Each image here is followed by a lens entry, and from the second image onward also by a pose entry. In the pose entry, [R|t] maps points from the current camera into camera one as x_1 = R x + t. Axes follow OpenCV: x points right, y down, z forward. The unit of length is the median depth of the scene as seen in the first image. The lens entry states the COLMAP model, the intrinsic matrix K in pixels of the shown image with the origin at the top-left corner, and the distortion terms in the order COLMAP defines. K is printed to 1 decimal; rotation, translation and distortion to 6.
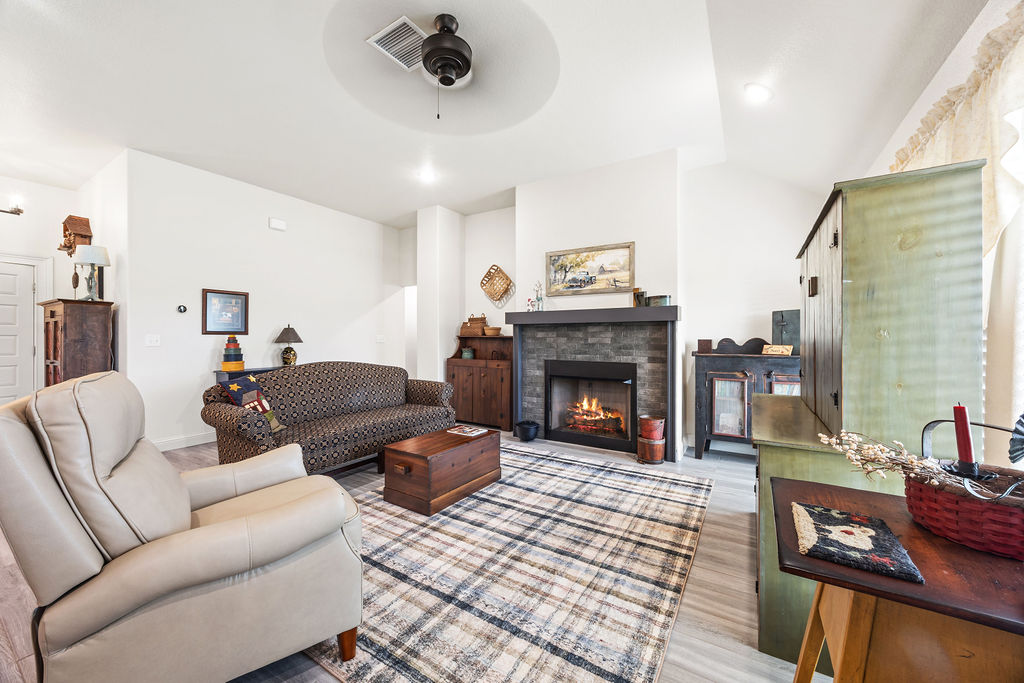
lens RADIAL K [[388.5, 0, 509.2], [0, 388.5, 339.0], [0, 0, 1]] dist [-0.001129, -0.000033]
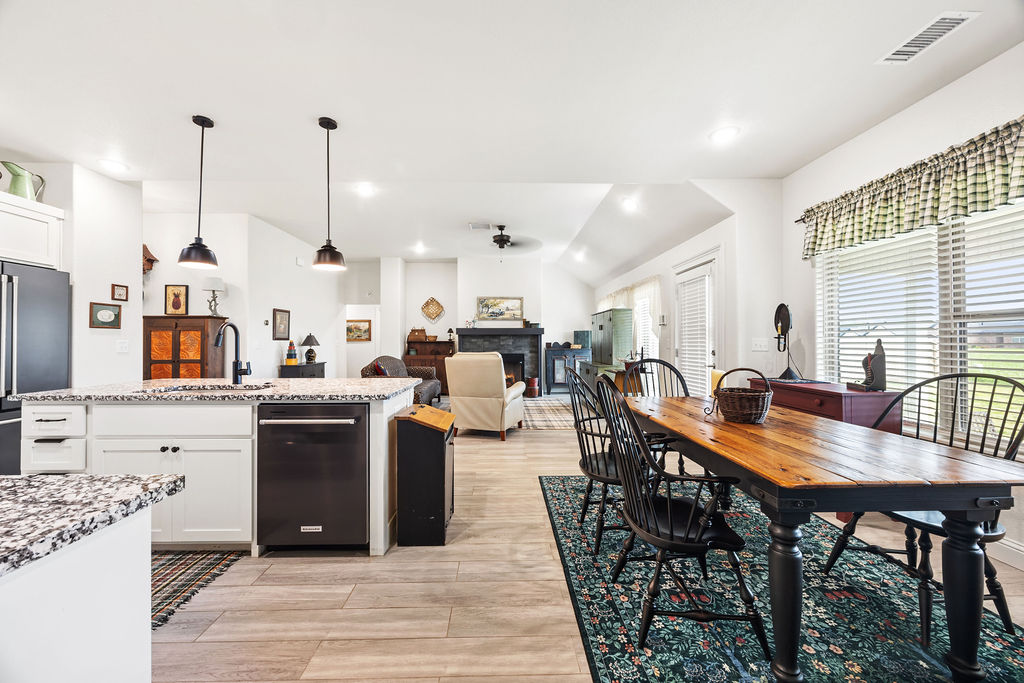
lens RADIAL K [[385.8, 0, 507.8], [0, 385.8, 339.3], [0, 0, 1]] dist [-0.002848, 0.000120]
pose [[0.833561, 0.001726, 0.552425, -0.939699], [0.003517, 0.999958, -0.008431, 0.000318], [-0.552416, 0.008971, 0.833520, -0.739740]]
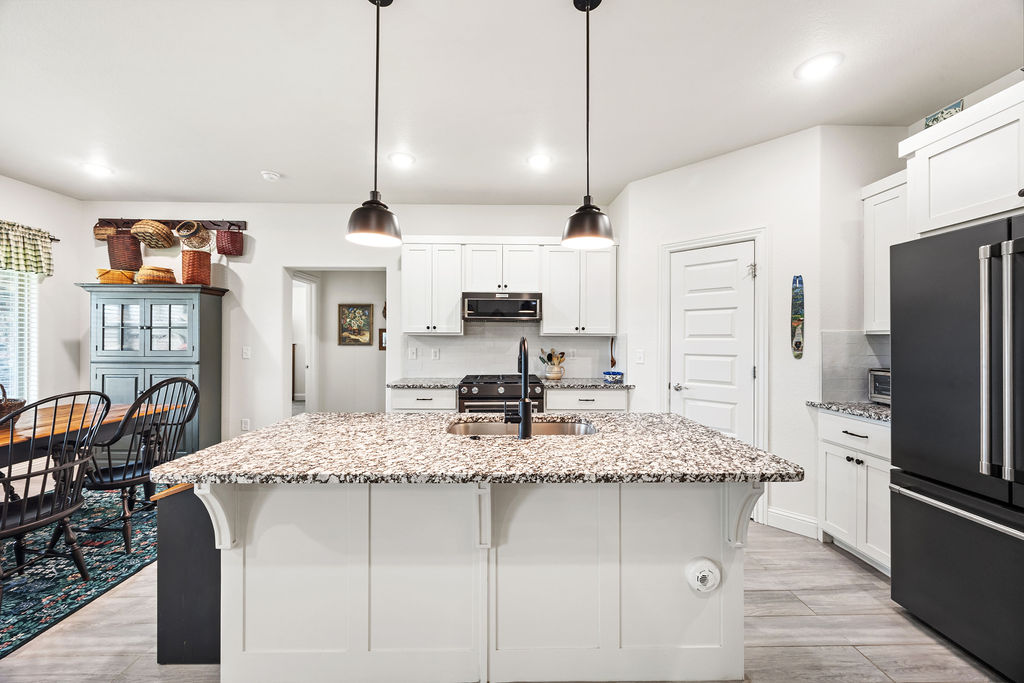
lens RADIAL K [[385.8, 0, 507.8], [0, 385.8, 339.3], [0, 0, 1]] dist [-0.002848, 0.000120]
pose [[-0.837048, -0.004962, -0.547107, -0.724788], [-0.005053, 0.999986, -0.001338, -0.031912], [0.547106, 0.001644, -0.837062, 0.410383]]
